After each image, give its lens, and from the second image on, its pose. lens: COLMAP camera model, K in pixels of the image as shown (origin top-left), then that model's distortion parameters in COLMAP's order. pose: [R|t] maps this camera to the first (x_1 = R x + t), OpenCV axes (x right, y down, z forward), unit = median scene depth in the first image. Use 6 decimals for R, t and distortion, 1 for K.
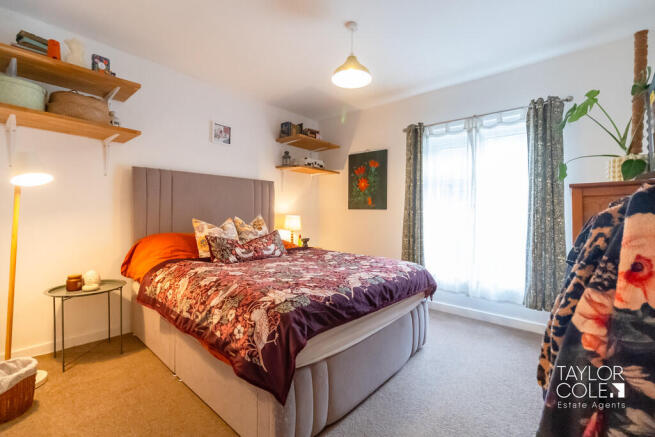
lens RADIAL K [[290.8, 0, 325.3], [0, 290.8, 213.1], [0, 0, 1]] dist [0.011589, 0.000086]
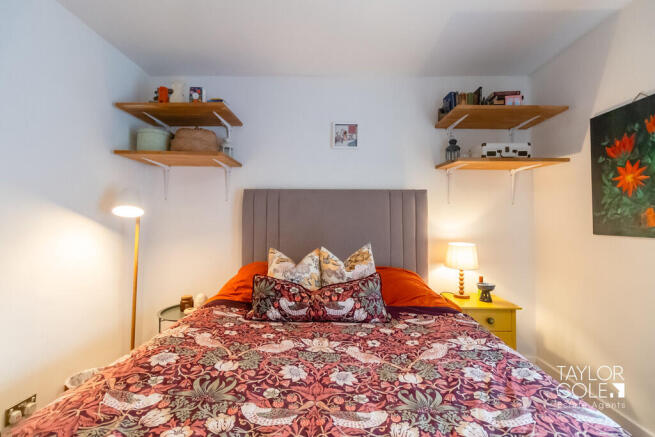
lens RADIAL K [[290.8, 0, 327.6], [0, 290.8, 215.2], [0, 0, 1]] dist [0.011589, 0.000086]
pose [[0.650831, -0.015415, -0.759066, 0.195598], [0.000995, 0.999810, -0.019450, -0.042525], [0.759222, 0.011903, 0.650723, 0.445832]]
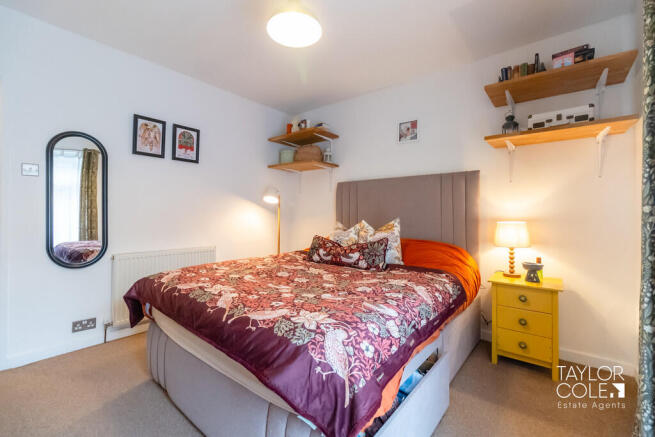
lens RADIAL K [[290.8, 0, 325.6], [0, 290.8, 215.1], [0, 0, 1]] dist [0.011589, 0.000086]
pose [[0.040767, -0.006959, -0.999144, 0.539965], [0.000677, 0.999976, -0.006937, 0.000812], [0.999168, -0.000393, 0.040771, 0.680779]]
